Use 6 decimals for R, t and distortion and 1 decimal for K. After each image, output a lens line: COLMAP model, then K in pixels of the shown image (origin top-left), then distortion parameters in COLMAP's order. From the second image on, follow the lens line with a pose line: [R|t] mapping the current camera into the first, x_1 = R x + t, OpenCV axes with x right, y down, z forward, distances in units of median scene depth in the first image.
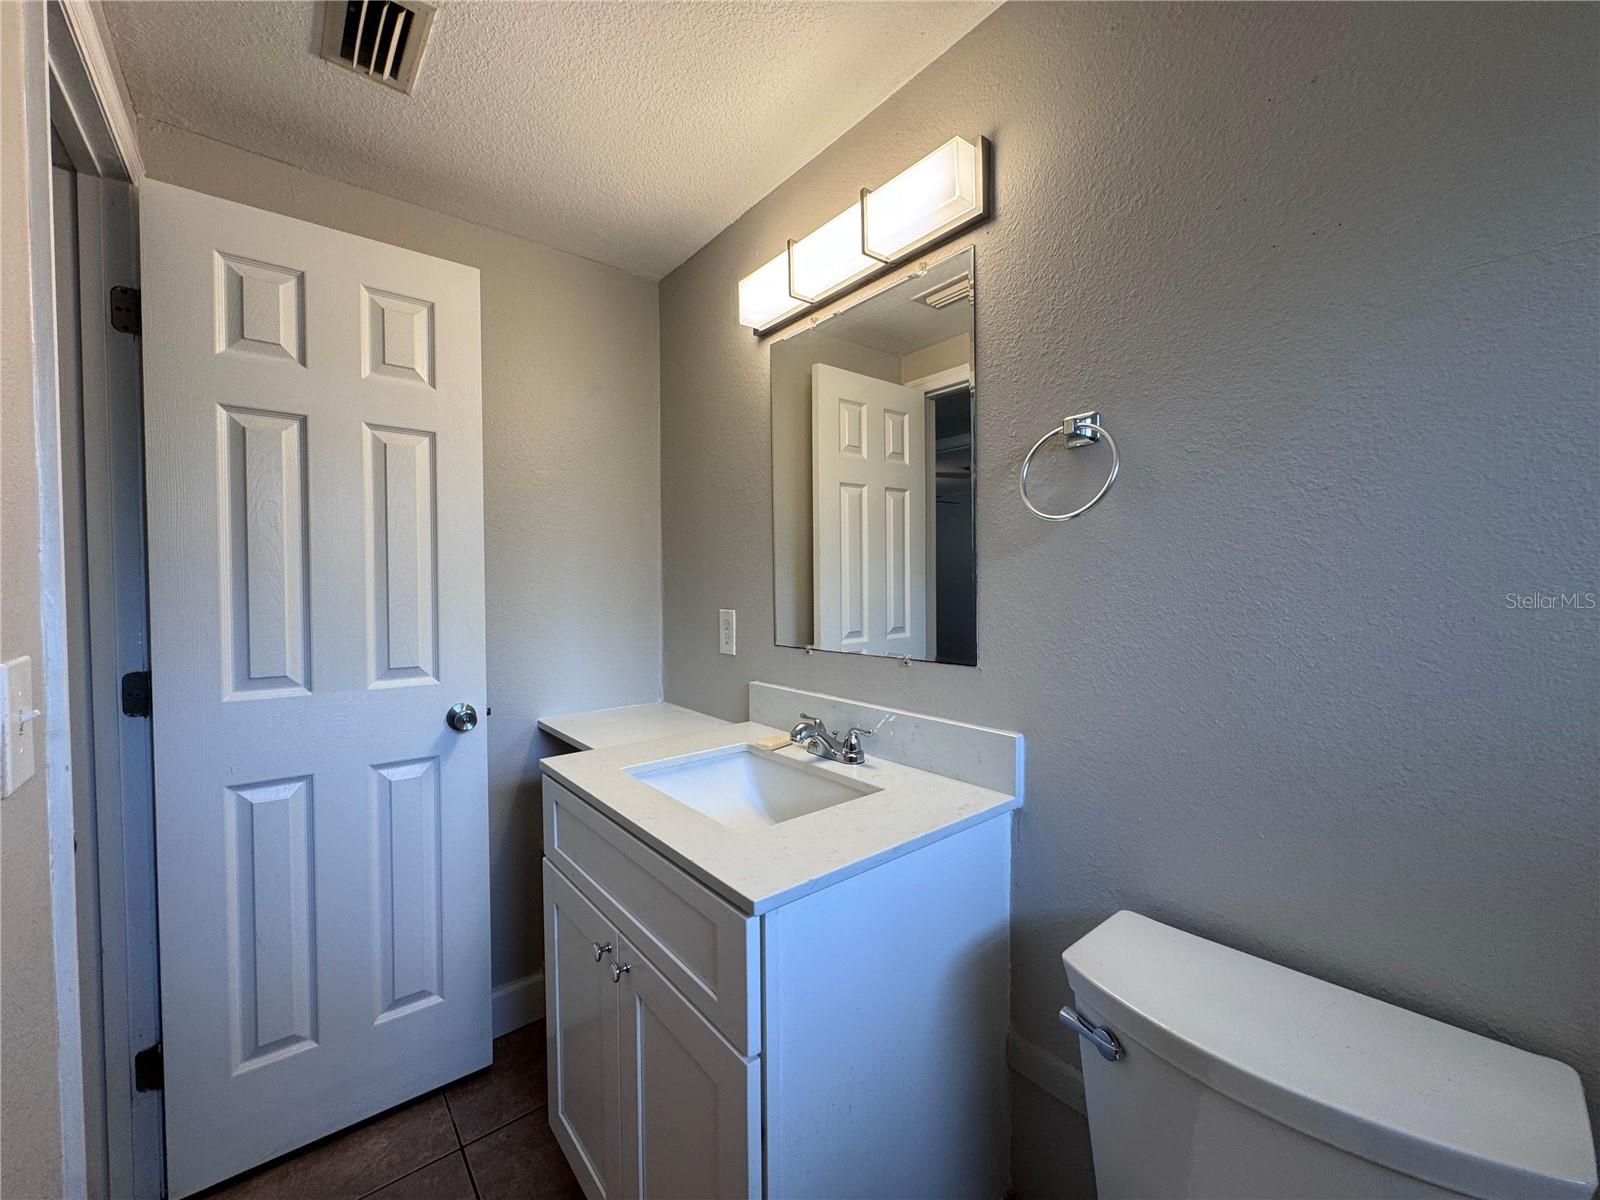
lens RADIAL K [[639.4, 0, 801.3], [0, 639.4, 595.2], [0, 0, 1]] dist [-0.002350, 0.000230]
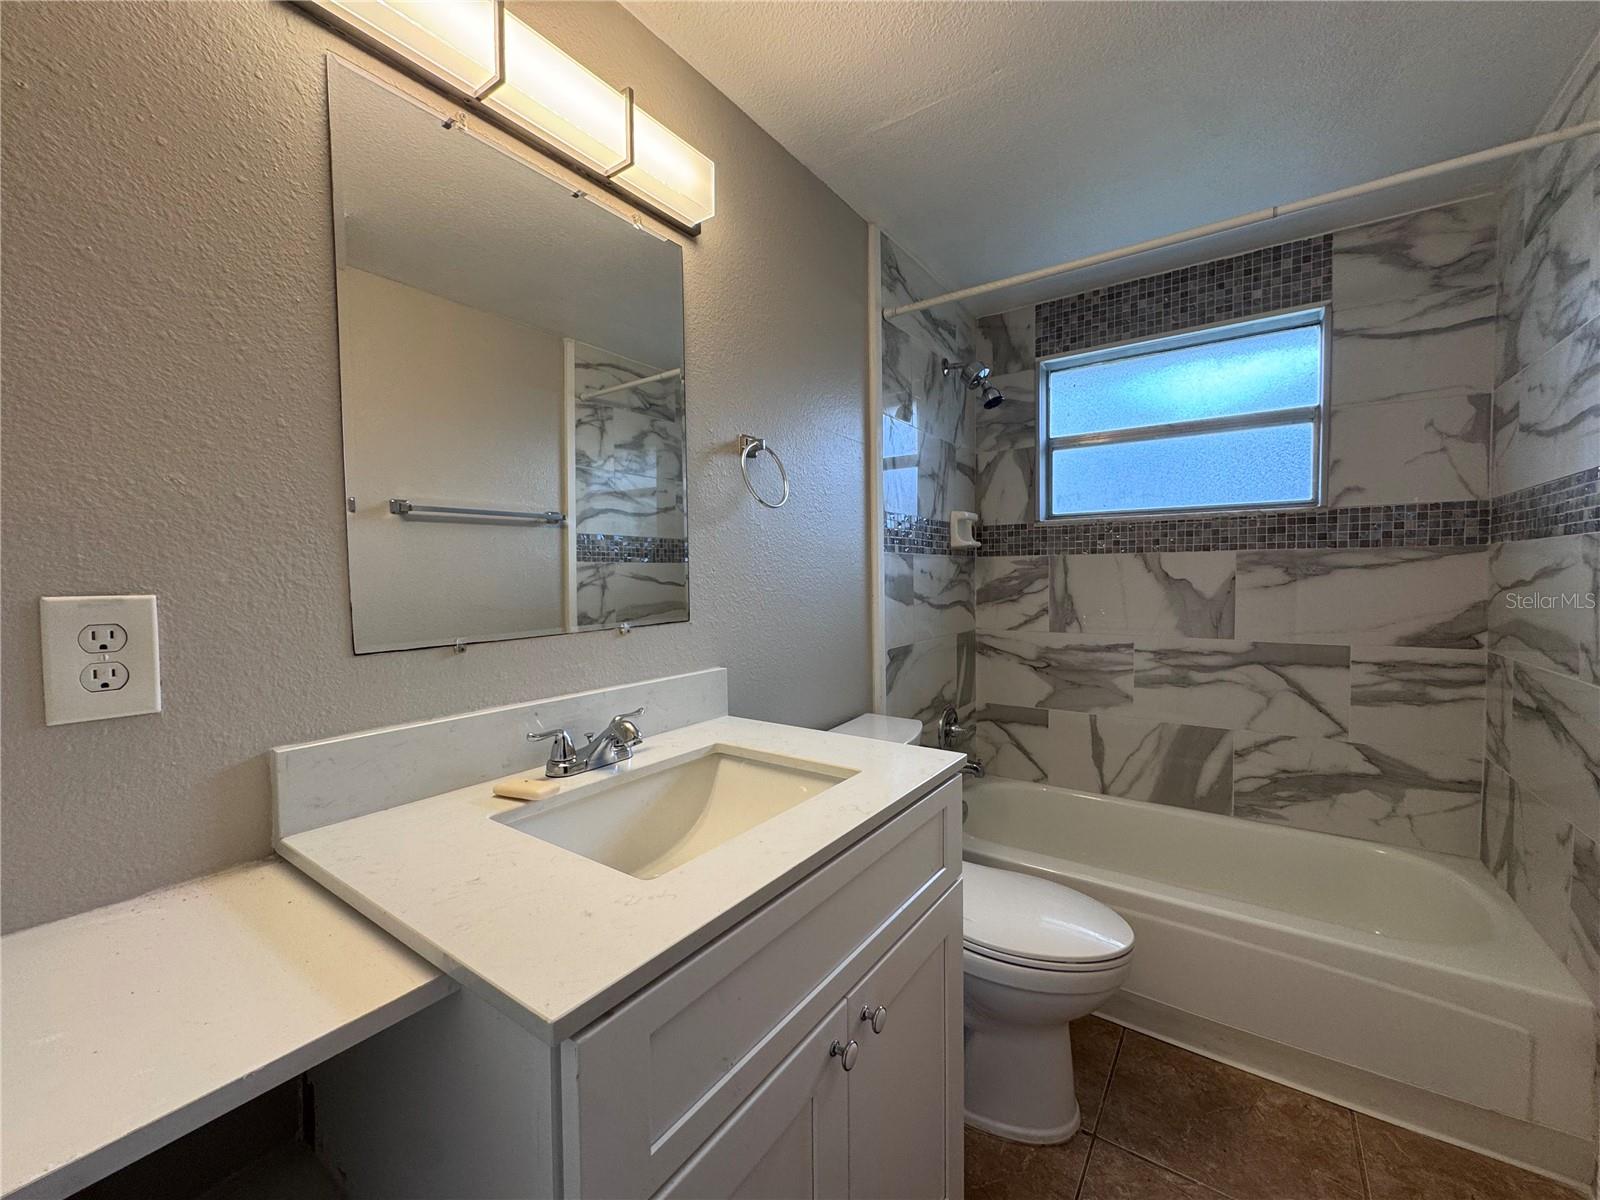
lens RADIAL K [[639.4, 0, 801.3], [0, 639.4, 595.2], [0, 0, 1]] dist [-0.002350, 0.000230]
pose [[-0.261499, -0.026723, 0.964834, -0.767733], [0.025625, 0.999072, 0.034617, 0.025731], [-0.964863, 0.033776, -0.260572, 0.960737]]
